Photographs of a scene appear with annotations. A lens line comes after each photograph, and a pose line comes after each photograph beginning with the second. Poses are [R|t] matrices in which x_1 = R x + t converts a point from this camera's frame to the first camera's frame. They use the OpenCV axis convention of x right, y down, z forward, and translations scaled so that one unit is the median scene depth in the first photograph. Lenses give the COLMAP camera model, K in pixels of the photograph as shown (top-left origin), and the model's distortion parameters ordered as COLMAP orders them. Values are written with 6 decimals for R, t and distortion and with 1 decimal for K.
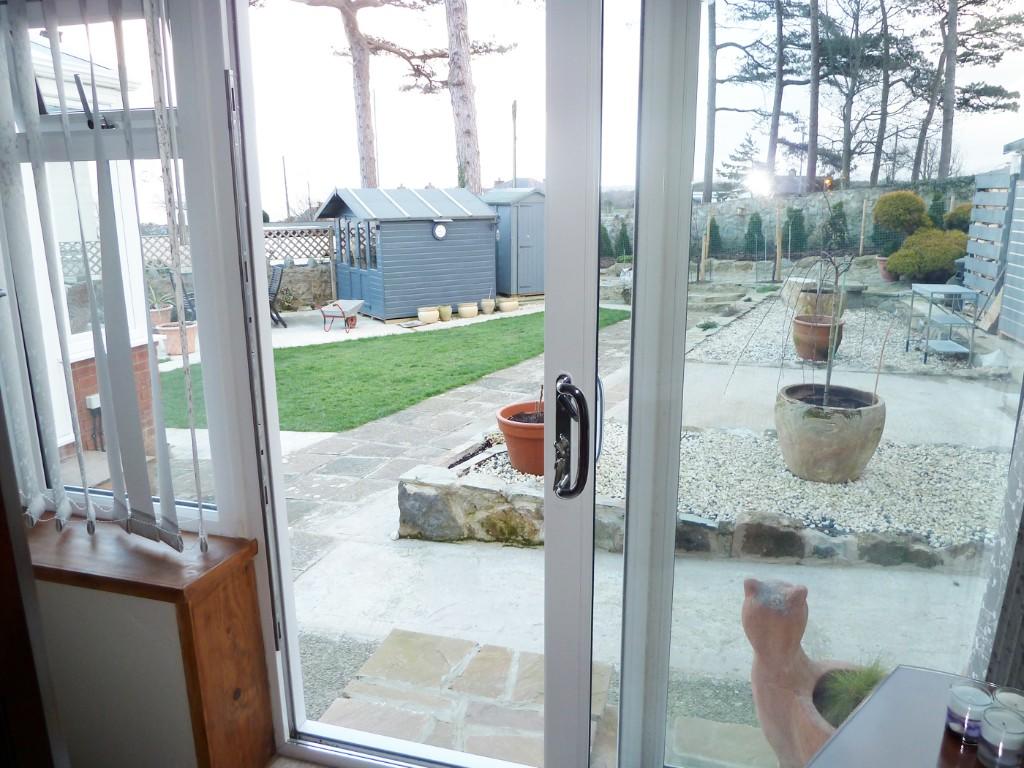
lens RADIAL K [[767.3, 0, 512.2], [0, 767.3, 384.9], [0, 0, 1]] dist [-0.031094, 0.003039]
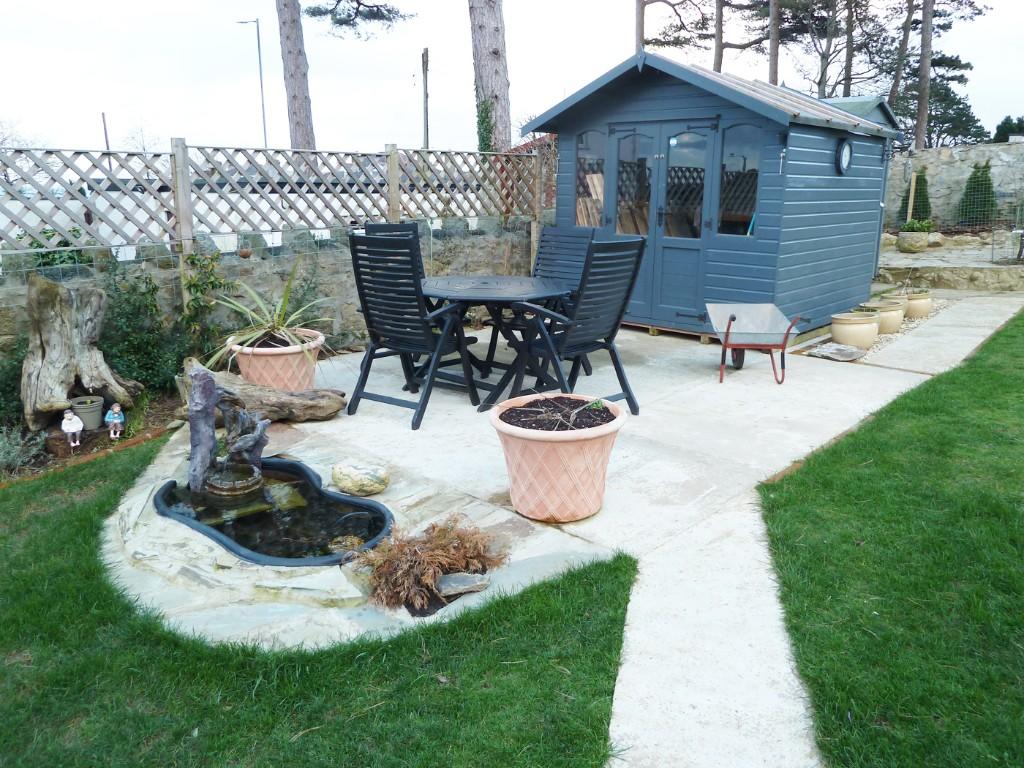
lens RADIAL K [[767.3, 0, 512.0], [0, 767.3, 383.1], [0, 0, 1]] dist [-0.031094, 0.003039]
pose [[0.964730, -0.054841, 0.257467, -0.157383], [0.052374, 0.998492, 0.016434, -0.027793], [-0.257980, -0.002370, 0.966147, 0.215715]]
